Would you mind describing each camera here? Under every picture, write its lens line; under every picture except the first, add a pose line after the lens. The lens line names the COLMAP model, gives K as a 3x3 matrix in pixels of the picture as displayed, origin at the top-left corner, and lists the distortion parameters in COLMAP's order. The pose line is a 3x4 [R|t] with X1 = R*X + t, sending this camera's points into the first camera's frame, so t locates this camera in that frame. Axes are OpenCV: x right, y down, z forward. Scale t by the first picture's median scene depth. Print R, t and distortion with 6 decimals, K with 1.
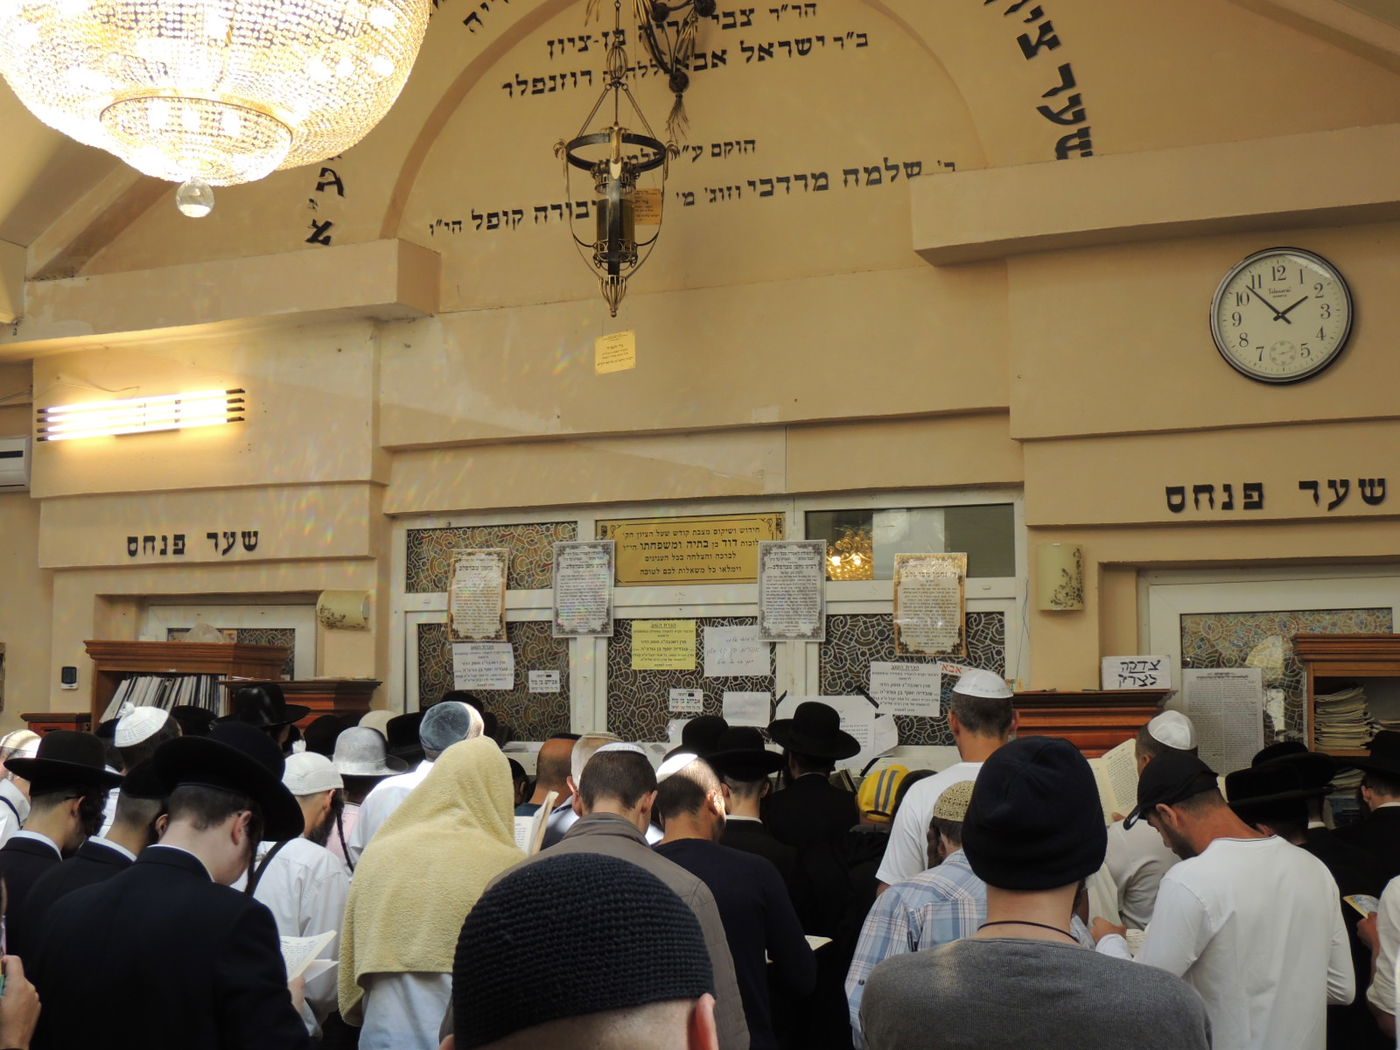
lens RADIAL K [[1764.9, 0, 699.8], [0, 1764.9, 522.9], [0, 0, 1]] dist [-0.062516, 0.000000]
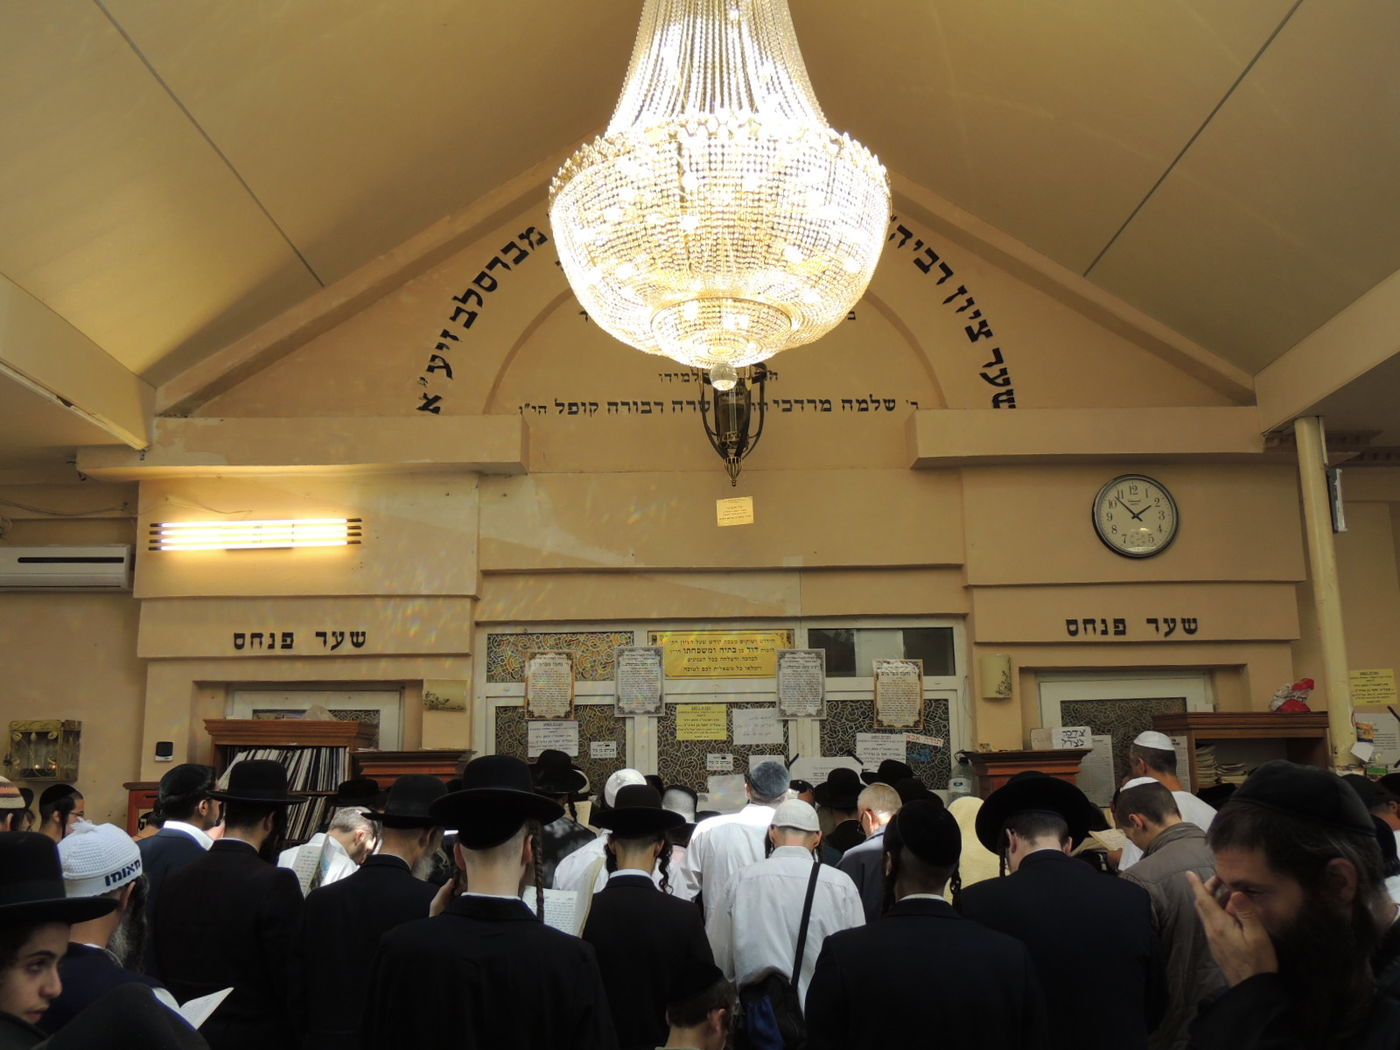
lens RADIAL K [[1232.8, 0, 700.5], [0, 1232.8, 530.5], [0, 0, 1]] dist [-0.034138, 0.012216]
pose [[0.916583, 0.062000, 0.395008, -0.412436], [-0.024223, 0.994701, -0.099920, 0.015839], [-0.399110, 0.082017, 0.913227, 0.100195]]
